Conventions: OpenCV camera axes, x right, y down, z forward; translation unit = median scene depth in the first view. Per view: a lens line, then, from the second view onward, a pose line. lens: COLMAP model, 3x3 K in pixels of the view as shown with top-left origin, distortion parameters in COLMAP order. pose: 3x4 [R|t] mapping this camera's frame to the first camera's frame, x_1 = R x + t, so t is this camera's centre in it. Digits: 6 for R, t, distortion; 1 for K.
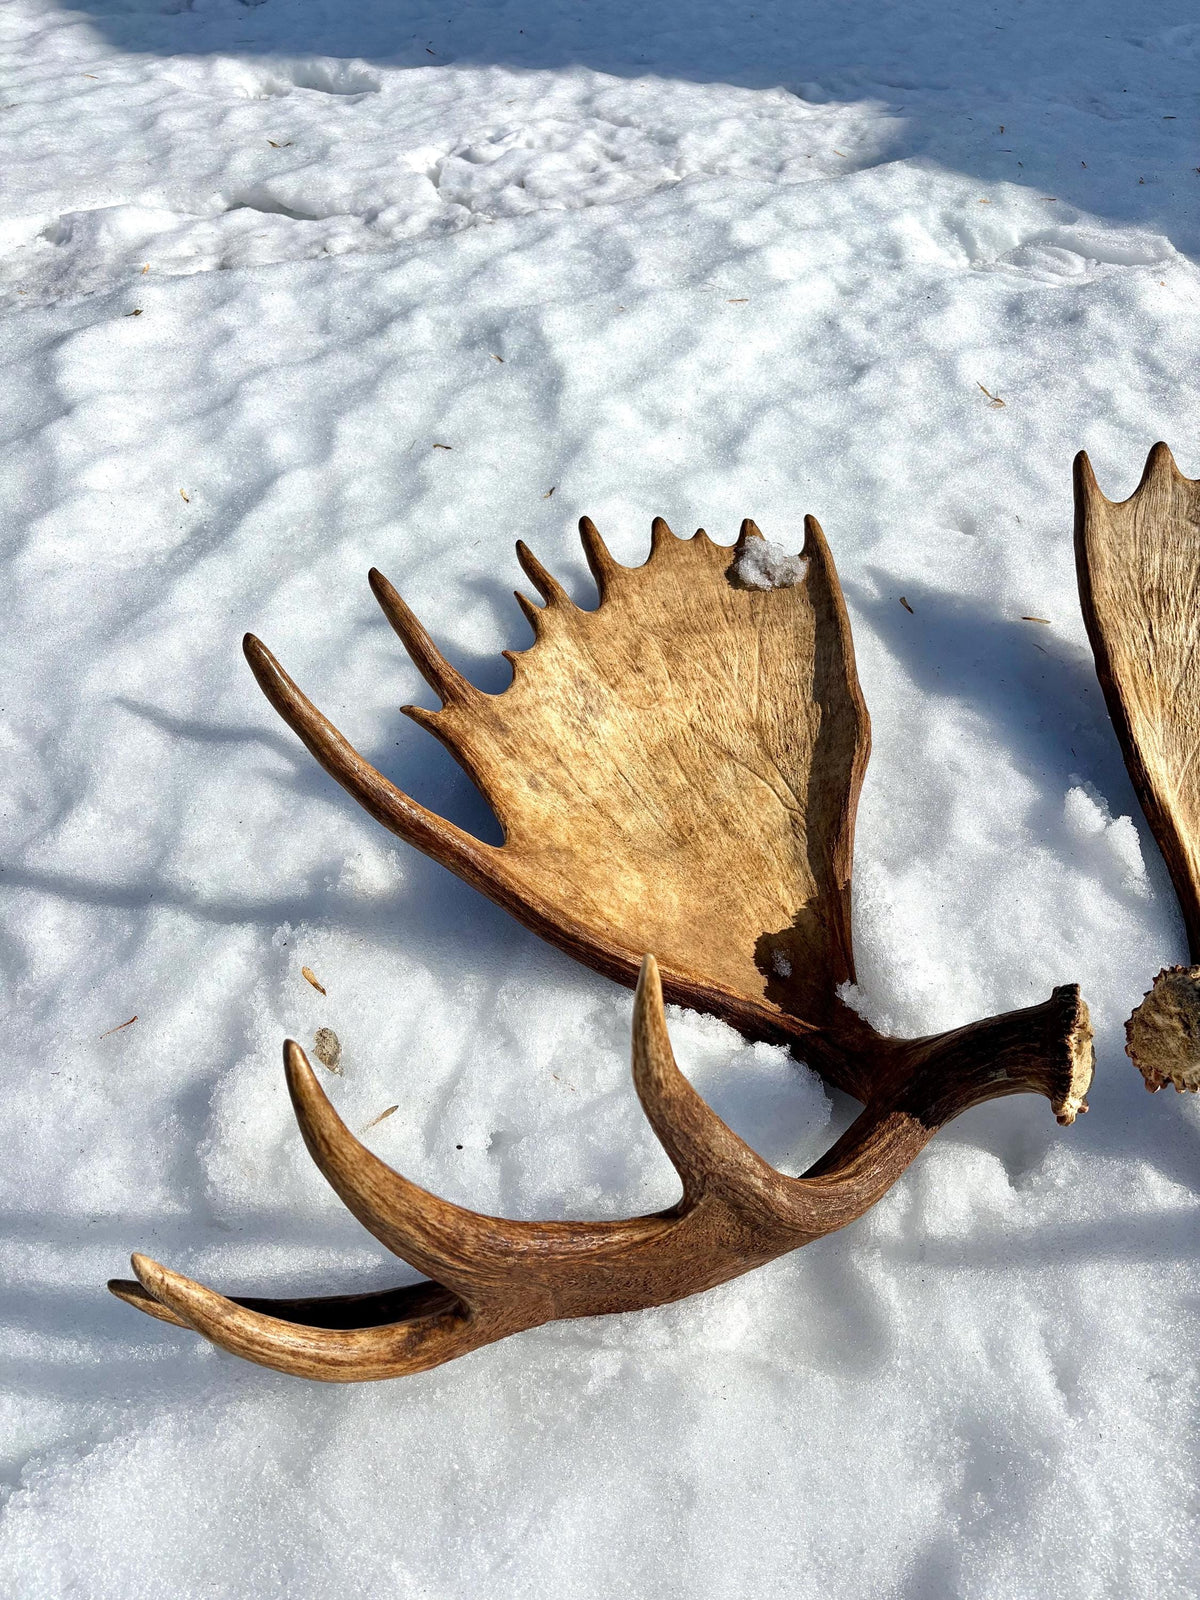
lens RADIAL K [[1236.6, 0, 611.0], [0, 1236.6, 792.7], [0, 0, 1]] dist [0.050189, -0.054995]
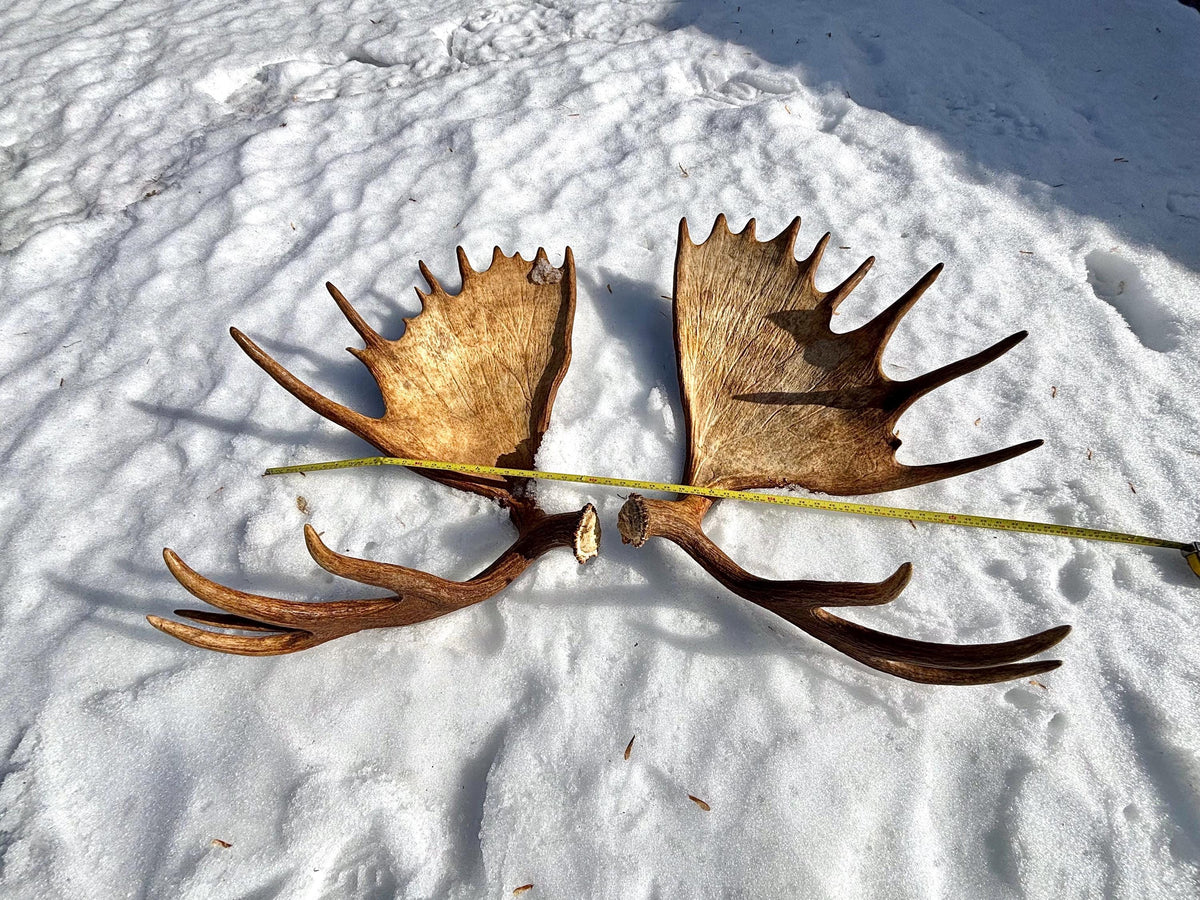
lens RADIAL K [[487.7, 0, 599.7], [0, 487.7, 453.7], [0, 0, 1]] dist [-0.000967, 0.000562]
pose [[0.998775, 0.026691, -0.041656, 0.234817], [-0.014687, 0.963988, 0.265538, -0.088914], [0.047244, -0.264602, 0.963200, 0.102131]]
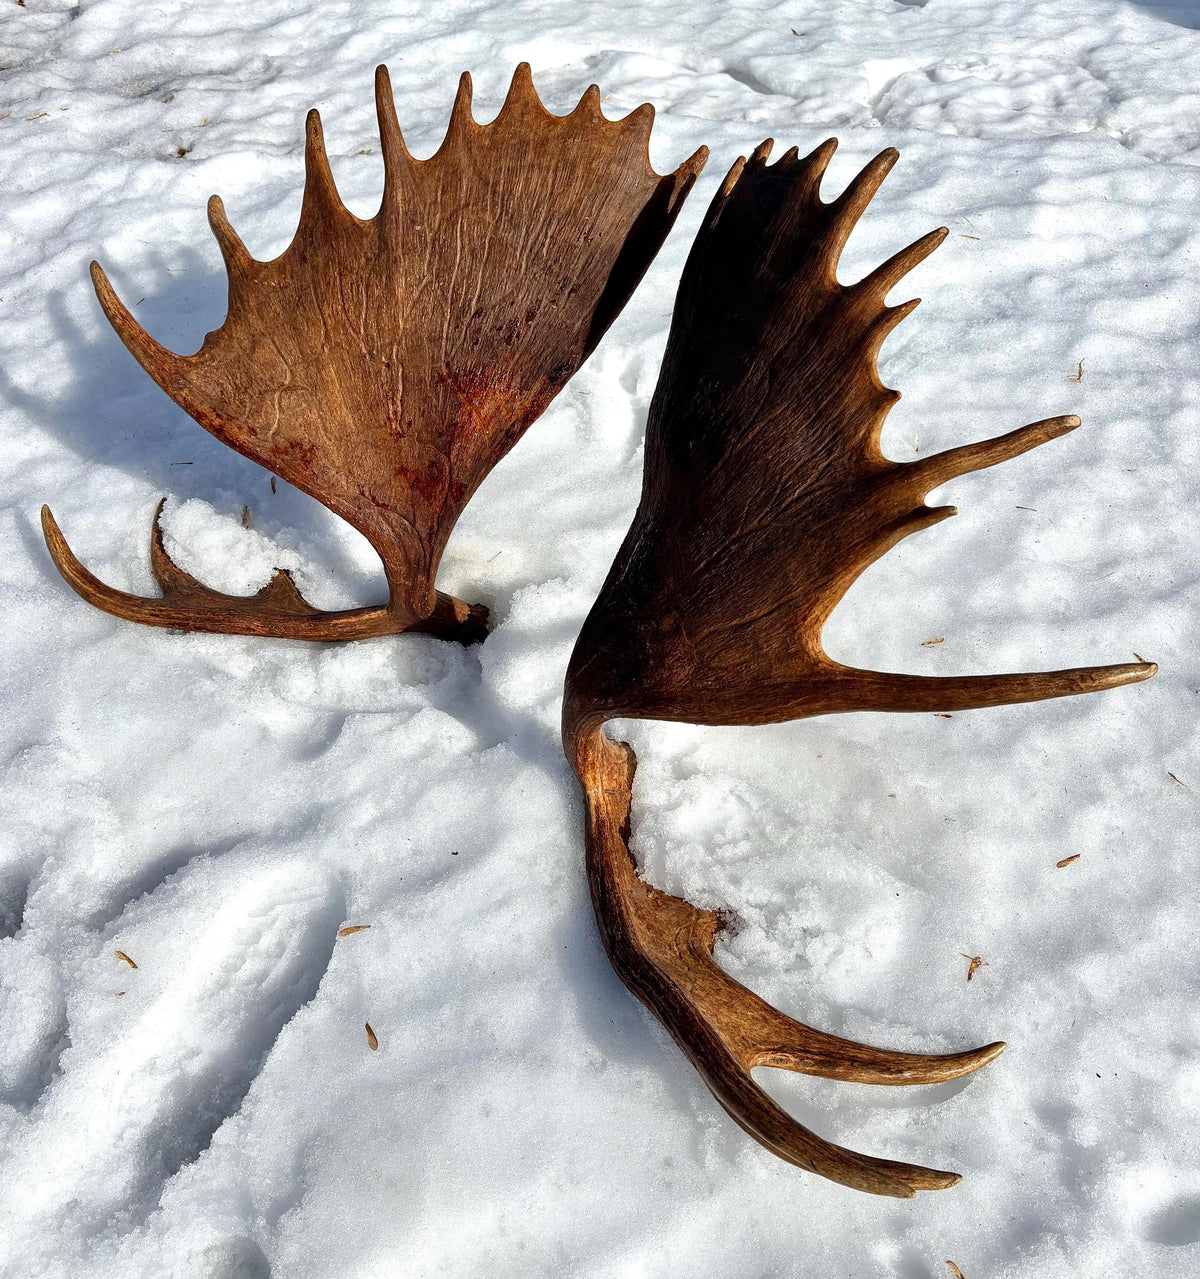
lens RADIAL K [[1233.2, 0, 552.7], [0, 1233.2, 623.9], [0, 0, 1]] dist [0.011103, 0.024915]
pose [[0.753214, 0.439450, -0.489440, 0.657390], [-0.443602, 0.888773, 0.115324, -0.036043], [0.485681, 0.130253, 0.864378, -0.191015]]
